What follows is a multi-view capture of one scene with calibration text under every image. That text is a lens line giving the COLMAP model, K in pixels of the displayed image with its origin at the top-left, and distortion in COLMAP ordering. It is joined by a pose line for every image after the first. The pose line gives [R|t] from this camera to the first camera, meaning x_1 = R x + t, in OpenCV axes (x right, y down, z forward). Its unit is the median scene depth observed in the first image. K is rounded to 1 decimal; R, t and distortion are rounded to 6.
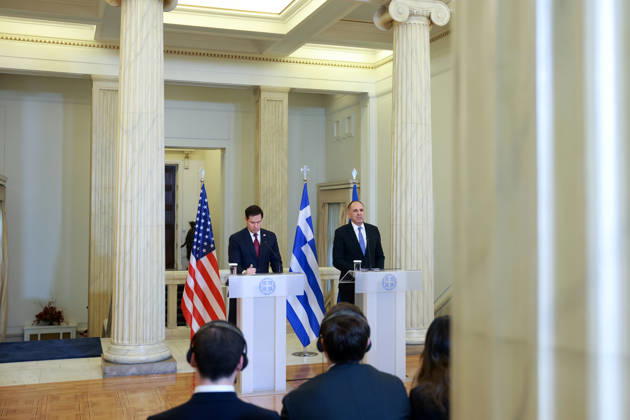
lens RADIAL K [[733.1, 0, 315.0], [0, 733.1, 210.0], [0, 0, 1]] dist [0.015770, -0.003908]
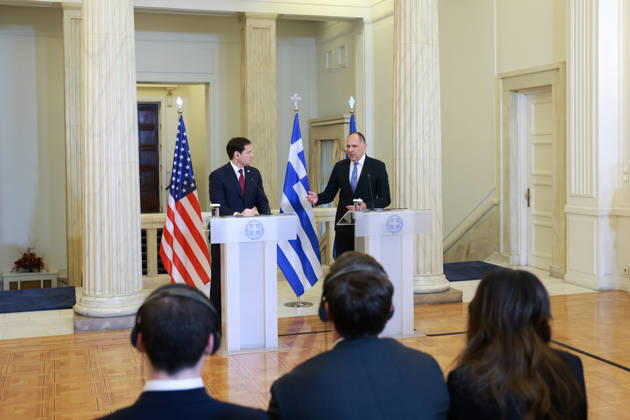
lens RADIAL K [[733.1, 0, 315.0], [0, 733.1, 210.0], [0, 0, 1]] dist [0.015770, -0.003908]
pose [[0.999857, -0.010405, 0.013367, -0.004071], [0.009328, 0.996886, 0.078298, 0.010627], [-0.014141, -0.078162, 0.996840, 0.107997]]
